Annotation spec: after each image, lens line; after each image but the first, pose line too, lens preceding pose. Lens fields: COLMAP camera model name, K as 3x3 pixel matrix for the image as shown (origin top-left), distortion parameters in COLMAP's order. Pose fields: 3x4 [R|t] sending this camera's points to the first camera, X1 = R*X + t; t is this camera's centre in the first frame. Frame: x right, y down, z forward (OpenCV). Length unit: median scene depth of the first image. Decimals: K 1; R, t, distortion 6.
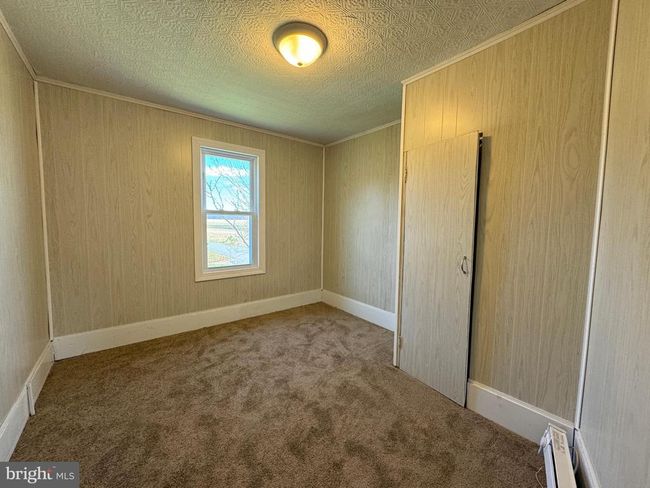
lens RADIAL K [[265.0, 0, 325.0], [0, 265.0, 244.0], [0, 0, 1]] dist [-0.000458, -0.000018]
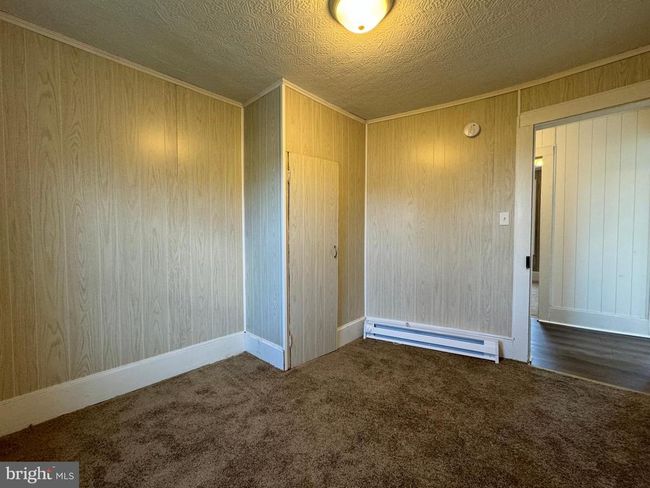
lens RADIAL K [[265.0, 0, 325.0], [0, 265.0, 244.0], [0, 0, 1]] dist [-0.000458, -0.000018]
pose [[-0.160161, -0.042049, 0.986195, -0.508968], [0.086161, 0.994683, 0.056404, -0.028204], [-0.983323, 0.094005, -0.155687, 0.716412]]
